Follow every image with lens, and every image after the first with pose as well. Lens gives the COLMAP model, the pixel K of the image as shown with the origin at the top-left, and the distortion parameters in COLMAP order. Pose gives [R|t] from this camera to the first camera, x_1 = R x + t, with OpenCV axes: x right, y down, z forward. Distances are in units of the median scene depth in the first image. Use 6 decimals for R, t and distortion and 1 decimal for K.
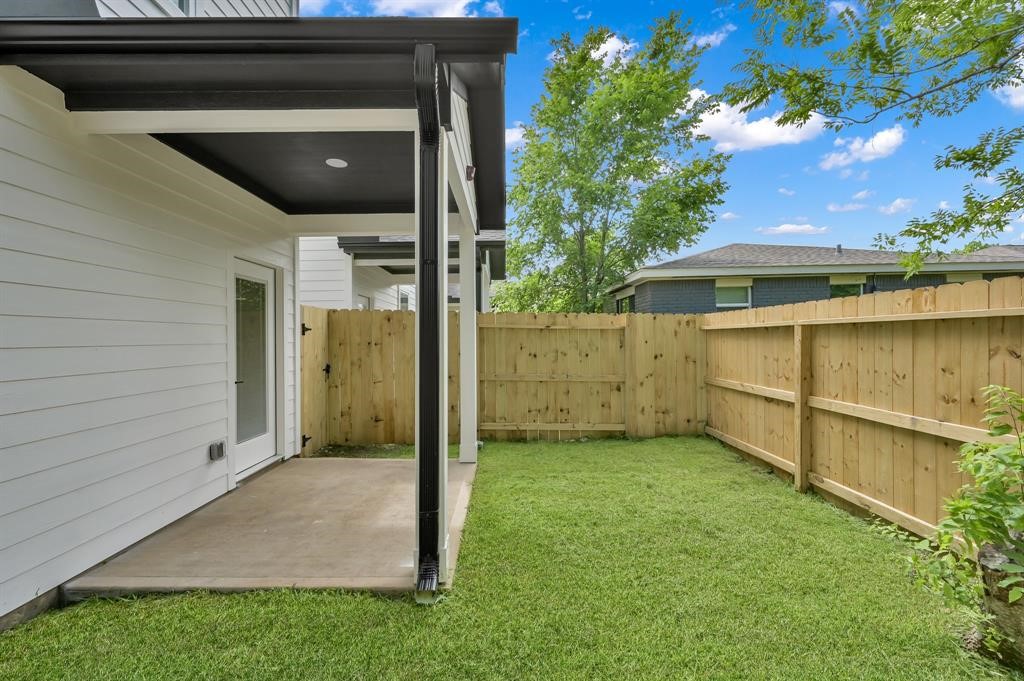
lens RADIAL K [[403.2, 0, 510.4], [0, 403.2, 337.1], [0, 0, 1]] dist [0.011145, 0.000089]
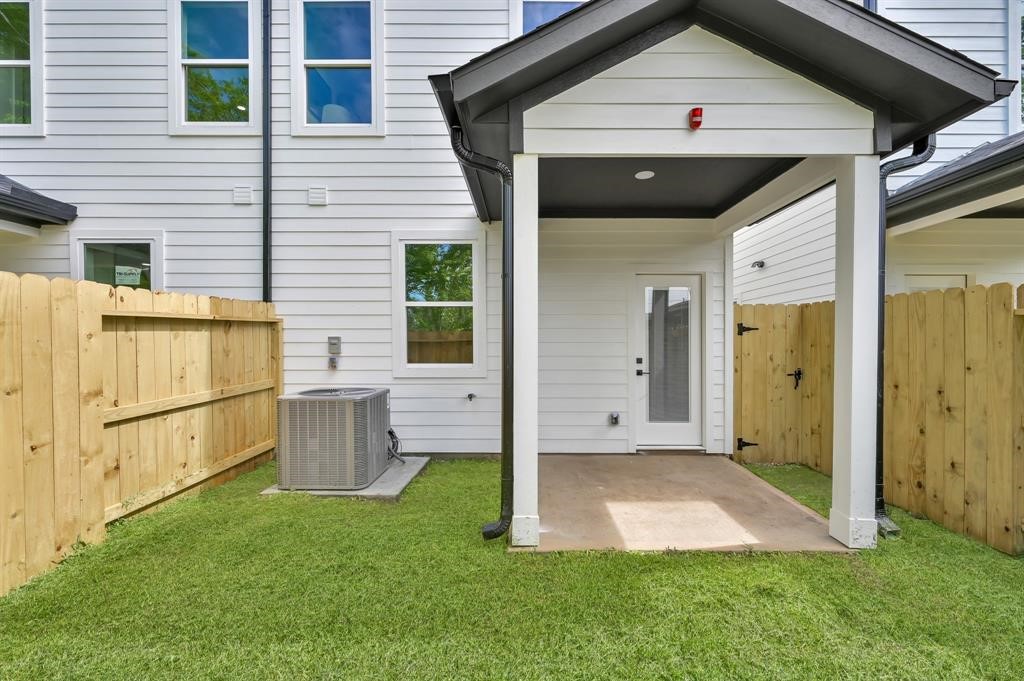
lens RADIAL K [[403.2, 0, 516.5], [0, 403.2, 342.8], [0, 0, 1]] dist [0.011145, 0.000089]
pose [[-0.013648, 0.013813, -0.999811, 0.513210], [0.004154, 0.999897, 0.013757, -0.002471], [0.999898, -0.003965, -0.013704, 0.520756]]
